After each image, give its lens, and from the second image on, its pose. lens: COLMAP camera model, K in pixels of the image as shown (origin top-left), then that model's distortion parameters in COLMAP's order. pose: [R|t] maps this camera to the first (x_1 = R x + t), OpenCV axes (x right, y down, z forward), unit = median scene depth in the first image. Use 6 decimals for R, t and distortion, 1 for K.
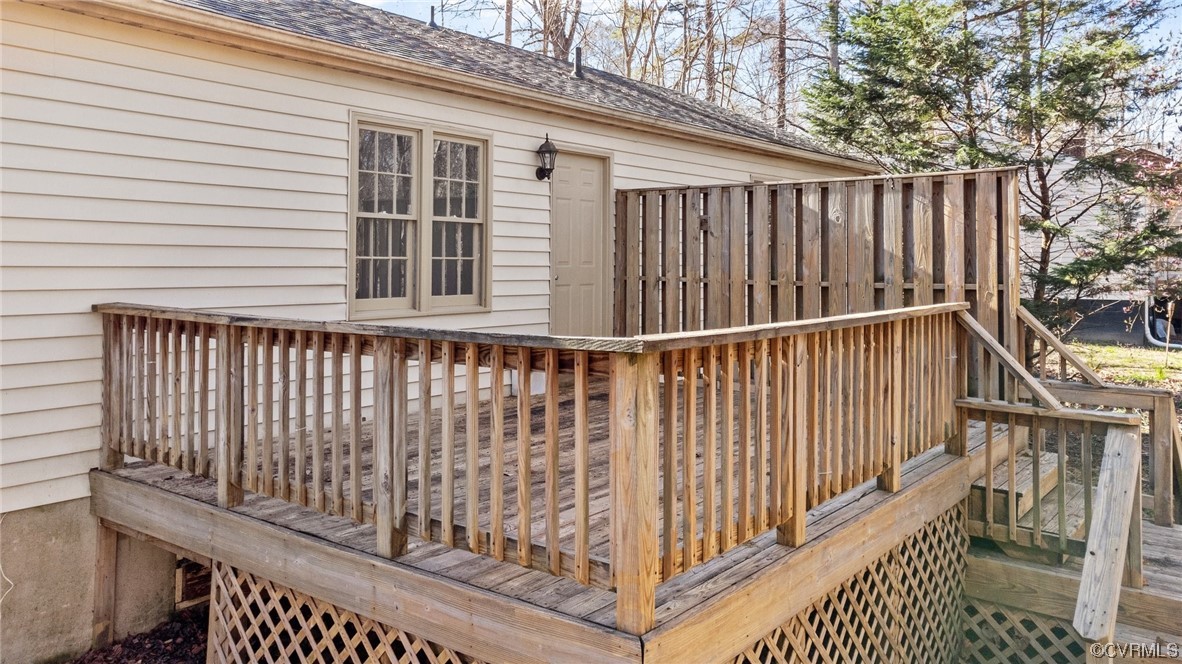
lens RADIAL K [[889.0, 0, 587.8], [0, 889.0, 263.8], [0, 0, 1]] dist [0.054407, 0.006642]
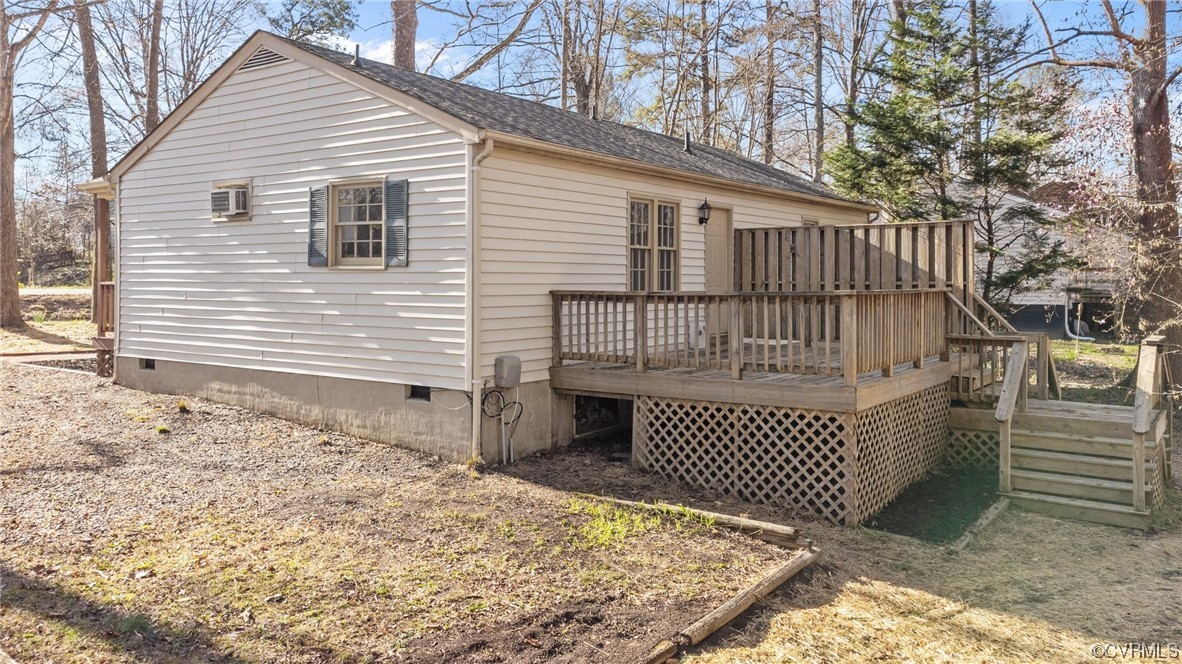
lens RADIAL K [[889.5, 0, 591.1], [0, 889.5, 300.7], [0, 0, 1]] dist [0.040070, -0.000526]
pose [[0.998982, -0.007790, 0.044427, -0.345427], [0.007049, 0.999834, 0.016810, 0.022377], [-0.044551, -0.016479, 0.998871, -0.713151]]
